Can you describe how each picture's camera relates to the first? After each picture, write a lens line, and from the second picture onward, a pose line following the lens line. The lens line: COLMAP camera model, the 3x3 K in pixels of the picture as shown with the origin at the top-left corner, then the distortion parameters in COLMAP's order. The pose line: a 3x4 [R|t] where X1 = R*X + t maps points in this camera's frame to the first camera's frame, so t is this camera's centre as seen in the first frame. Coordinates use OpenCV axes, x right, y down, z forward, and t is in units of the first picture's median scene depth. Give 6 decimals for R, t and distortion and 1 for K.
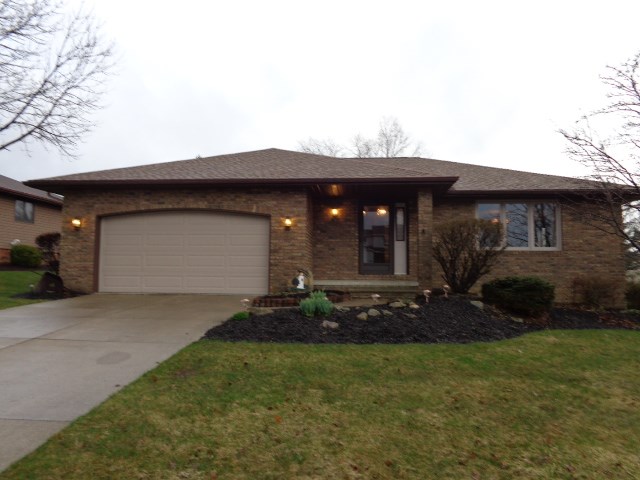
lens RADIAL K [[475.9, 0, 320.0], [0, 475.9, 240.0], [0, 0, 1]] dist [-0.000246, -0.000889]
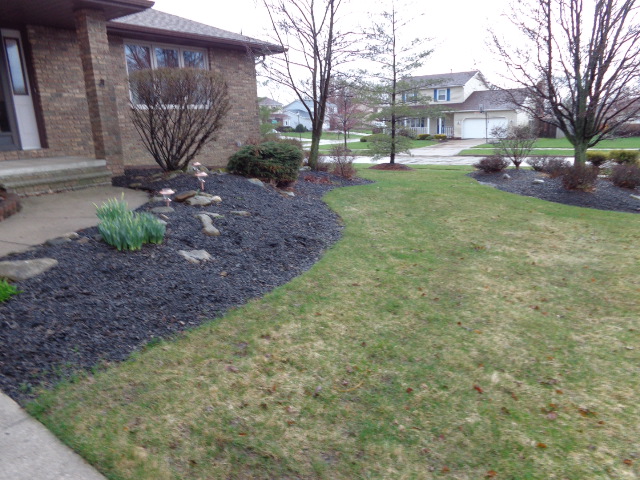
lens RADIAL K [[475.9, 0, 320.0], [0, 475.9, 240.0], [0, 0, 1]] dist [-0.000246, -0.000889]
pose [[0.506161, -0.238925, 0.828683, -0.223016], [-0.021918, 0.956986, 0.289305, -0.005977], [-0.862160, -0.164598, 0.479153, 0.362821]]
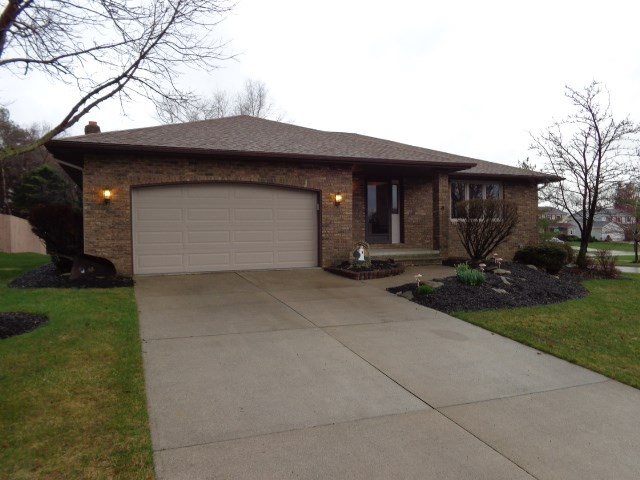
lens RADIAL K [[475.9, 0, 320.0], [0, 475.9, 240.0], [0, 0, 1]] dist [-0.000246, -0.000889]
pose [[0.886010, -0.027104, 0.462874, -0.580977], [-0.013697, 0.996324, 0.084561, -0.032499], [-0.463464, -0.081262, 0.882382, 0.080600]]
